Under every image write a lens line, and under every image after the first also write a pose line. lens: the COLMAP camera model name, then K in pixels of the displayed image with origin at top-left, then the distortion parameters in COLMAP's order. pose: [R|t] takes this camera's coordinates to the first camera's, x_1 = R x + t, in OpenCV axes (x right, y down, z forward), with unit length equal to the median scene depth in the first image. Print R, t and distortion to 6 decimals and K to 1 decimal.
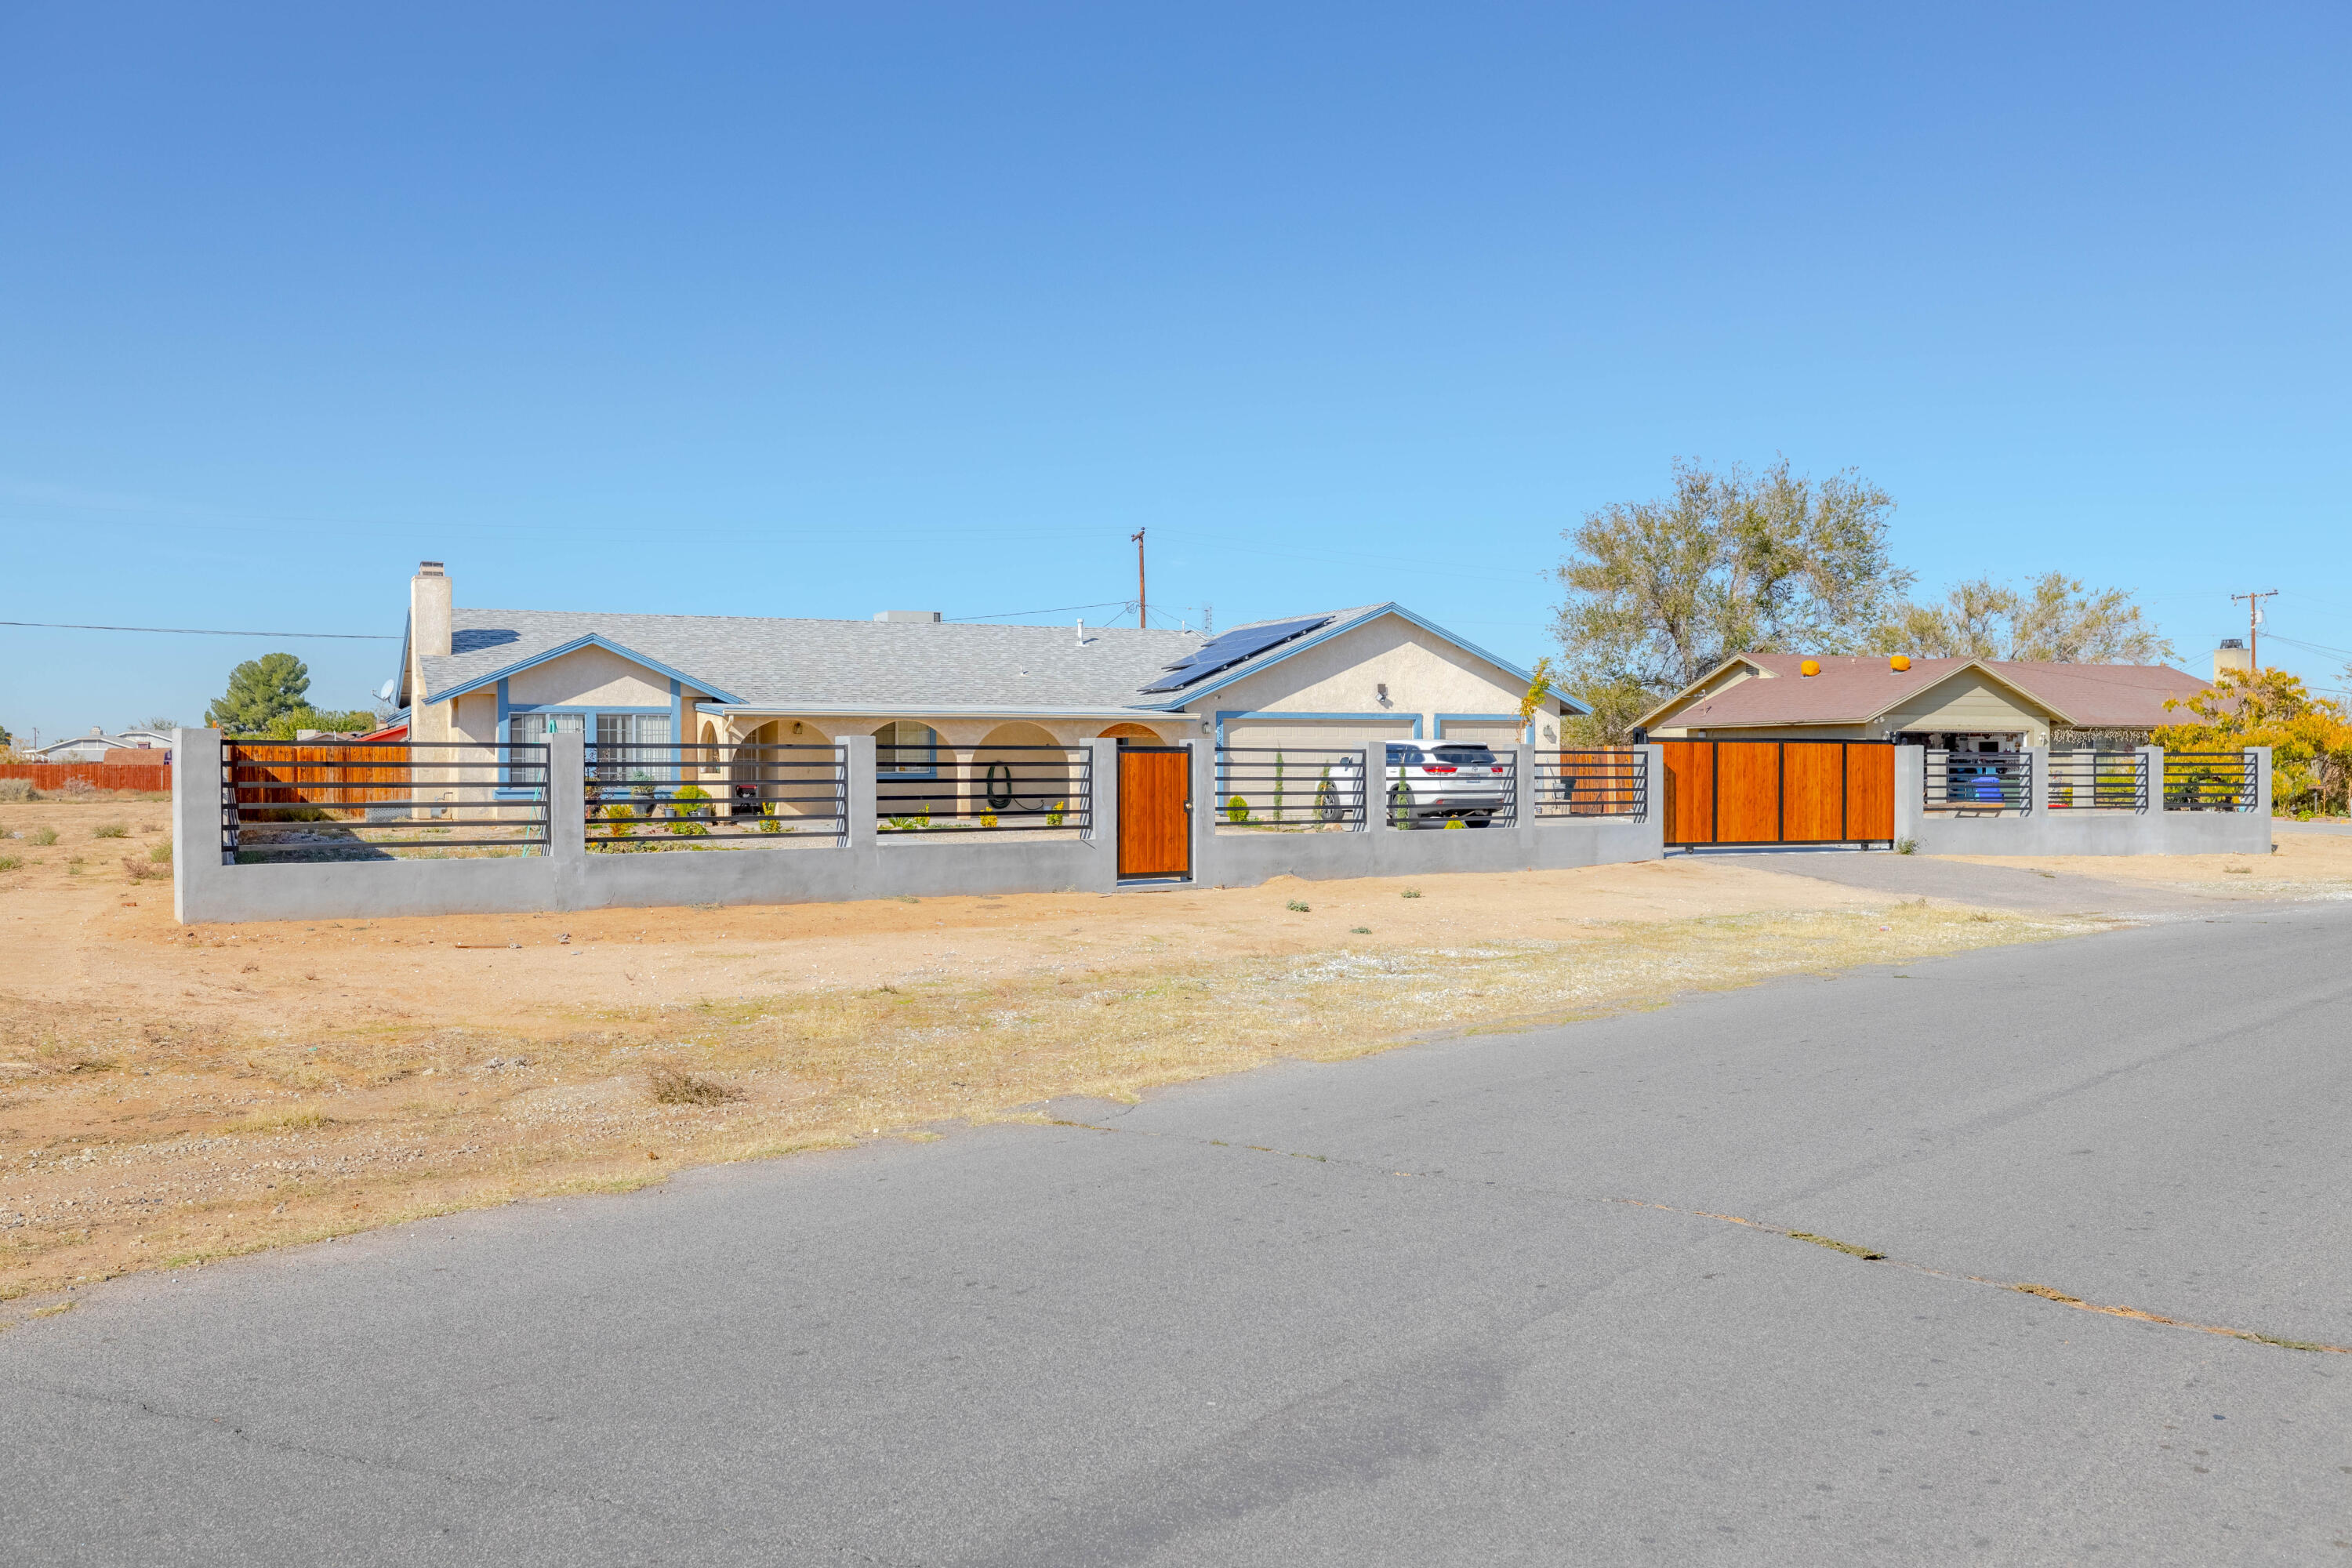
lens RADIAL K [[1975.4, 0, 1170.0], [0, 1975.4, 779.4], [0, 0, 1]] dist [-0.008860, -0.003894]
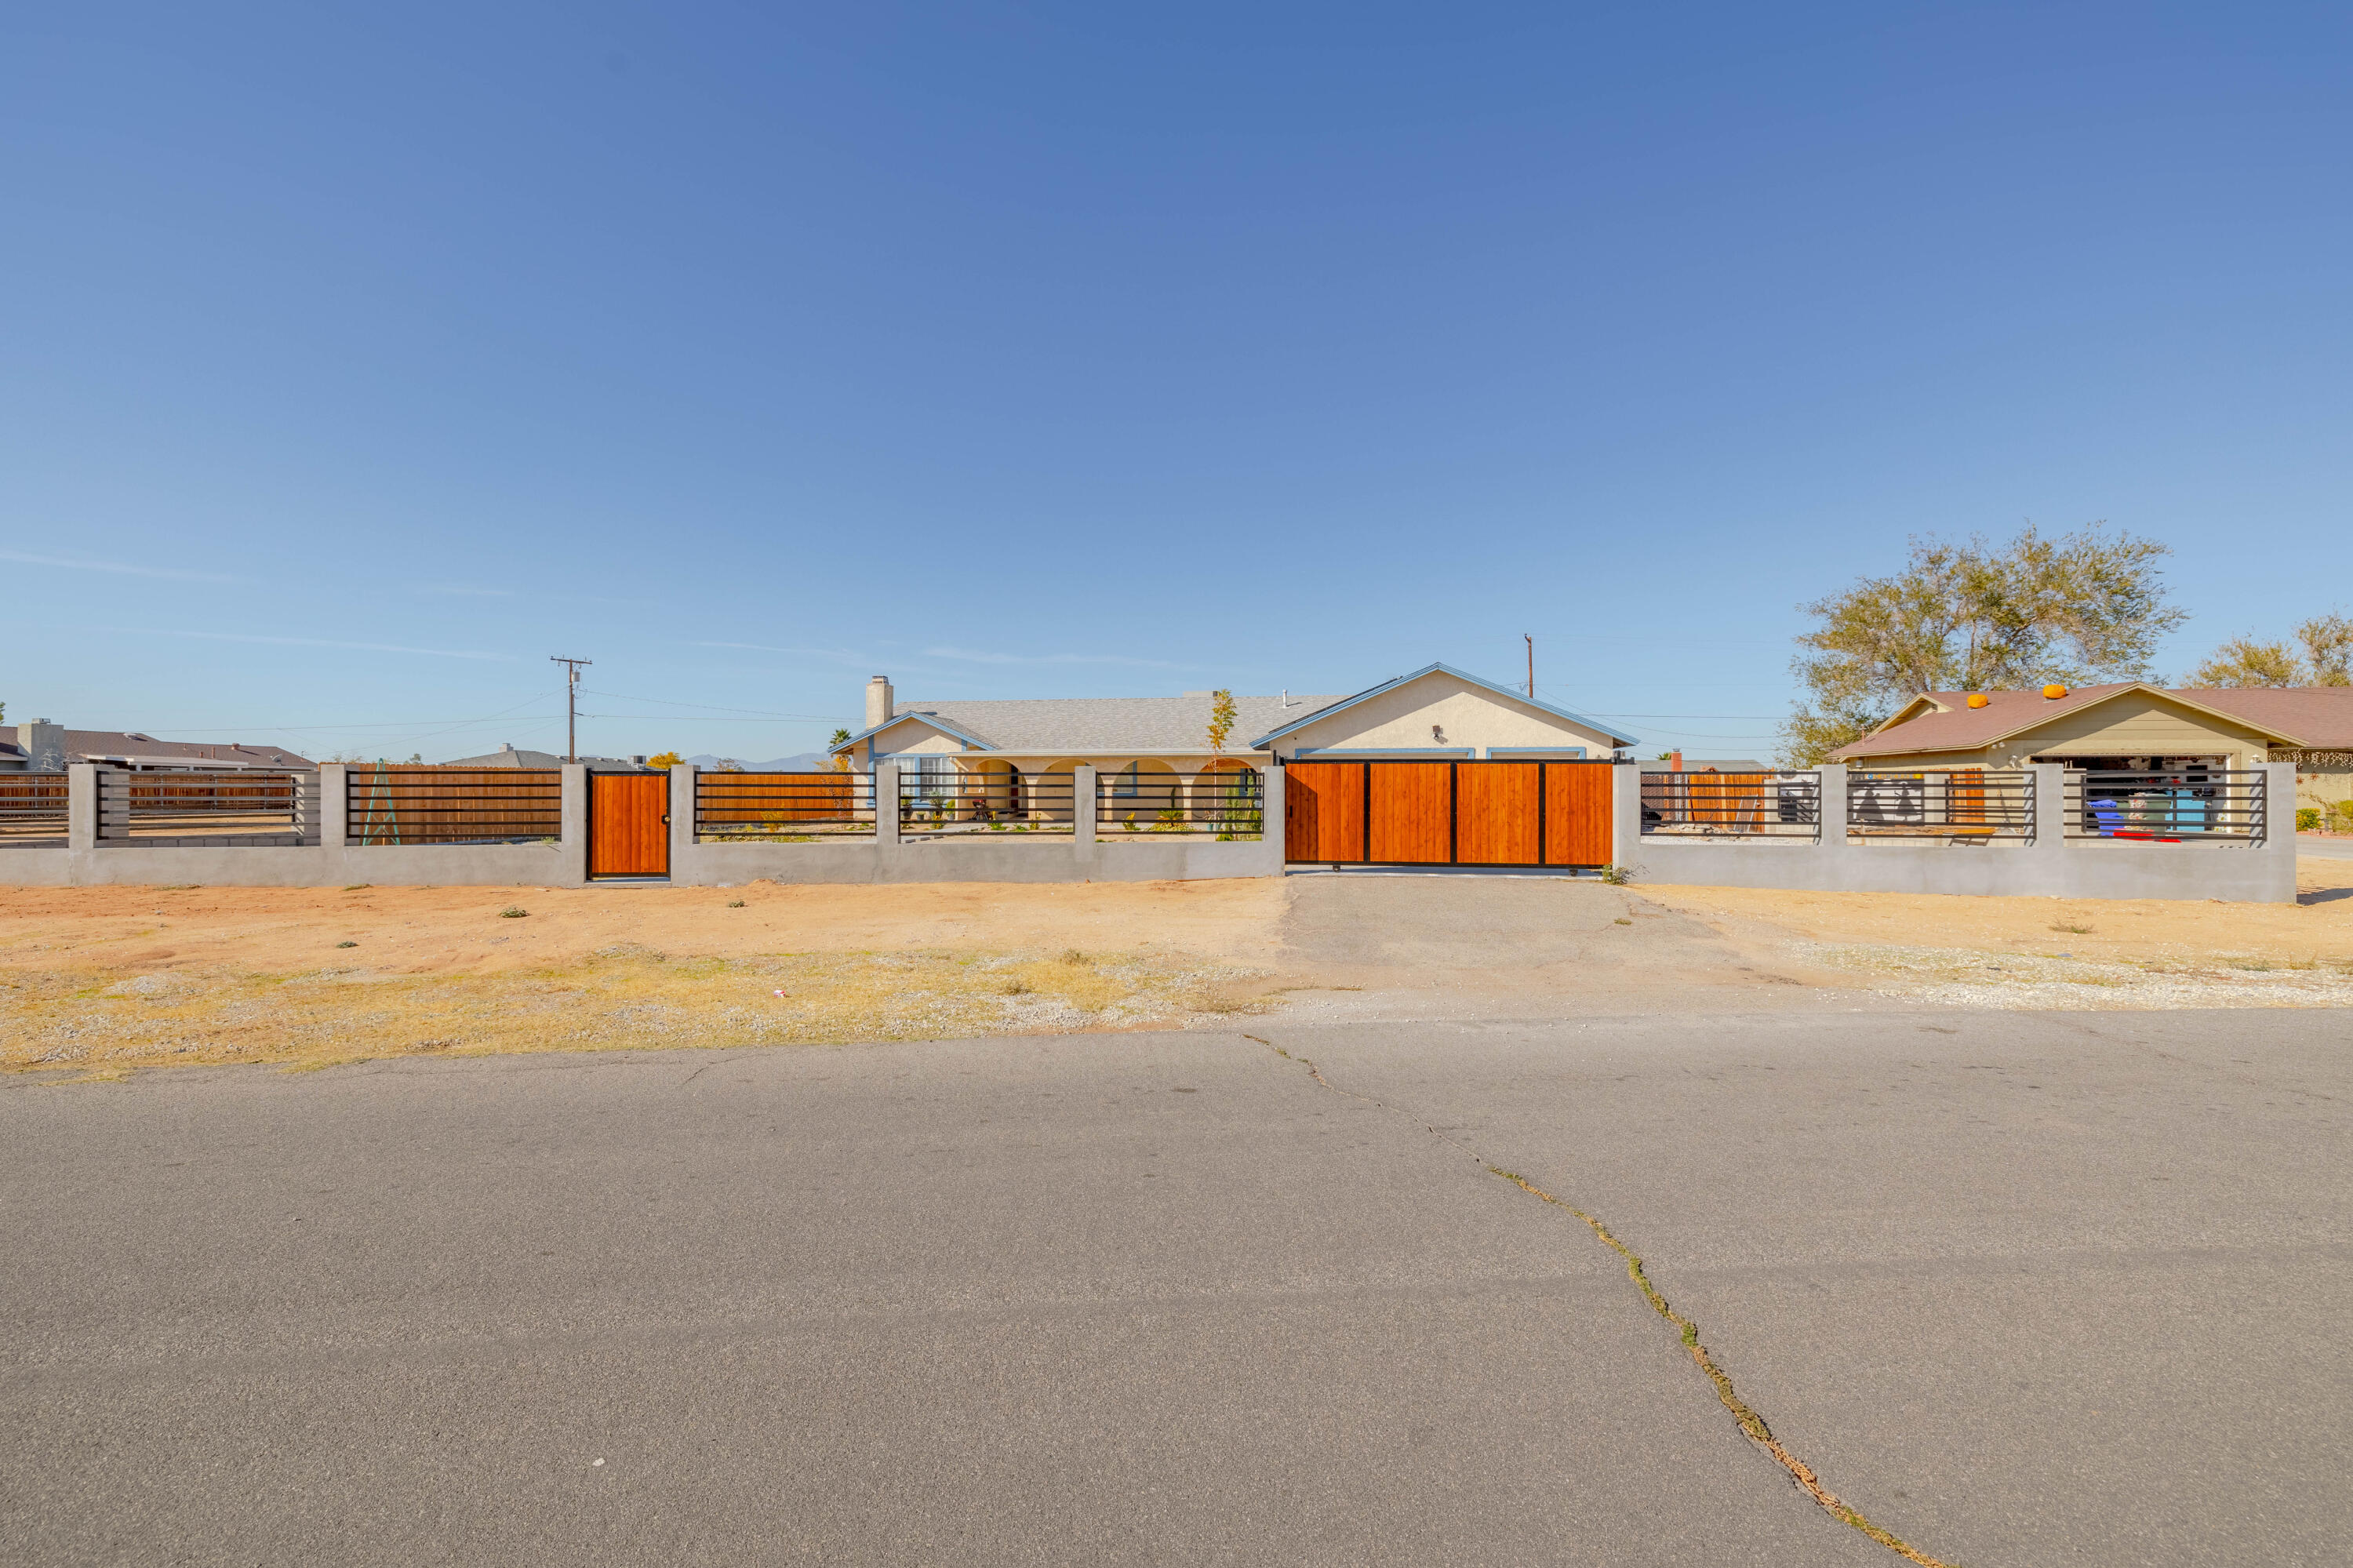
lens RADIAL K [[998.7, 0, 1171.7], [0, 998.7, 784.3], [0, 0, 1]] dist [0.000724, -0.000094]
pose [[0.833981, -0.001899, -0.551790, 0.352010], [-0.004429, 0.999939, -0.010135, -0.001833], [0.551775, 0.010896, 0.833922, 0.378327]]
